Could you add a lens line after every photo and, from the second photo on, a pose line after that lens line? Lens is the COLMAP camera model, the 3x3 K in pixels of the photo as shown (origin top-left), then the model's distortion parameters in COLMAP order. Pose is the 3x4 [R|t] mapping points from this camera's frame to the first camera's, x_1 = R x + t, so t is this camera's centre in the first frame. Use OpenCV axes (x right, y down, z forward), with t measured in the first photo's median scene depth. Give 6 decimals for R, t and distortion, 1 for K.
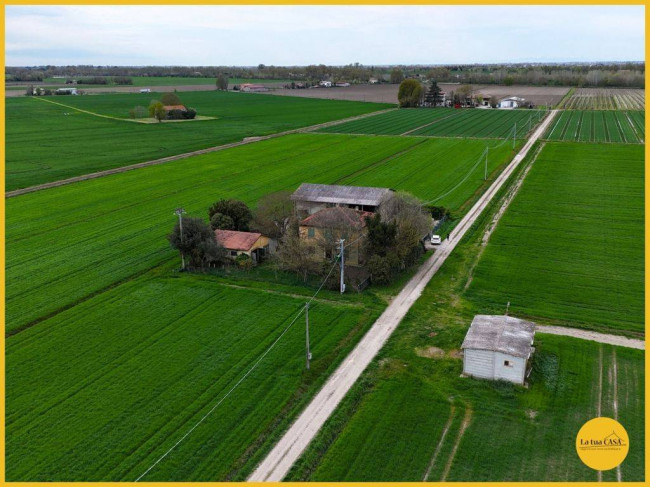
lens RADIAL K [[631.8, 0, 325.0], [0, 631.8, 243.5], [0, 0, 1]] dist [0.117714, -0.211162]
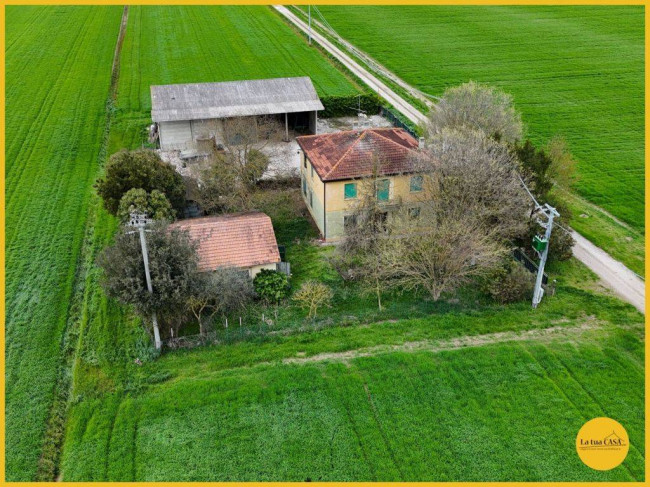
lens RADIAL K [[631.8, 0, 325.0], [0, 631.8, 243.5], [0, 0, 1]] dist [0.117714, -0.211162]
pose [[0.809394, -0.271383, 0.520800, -0.306583], [0.153568, 0.953772, 0.258334, -0.108143], [-0.566832, -0.129116, 0.813653, 0.554997]]
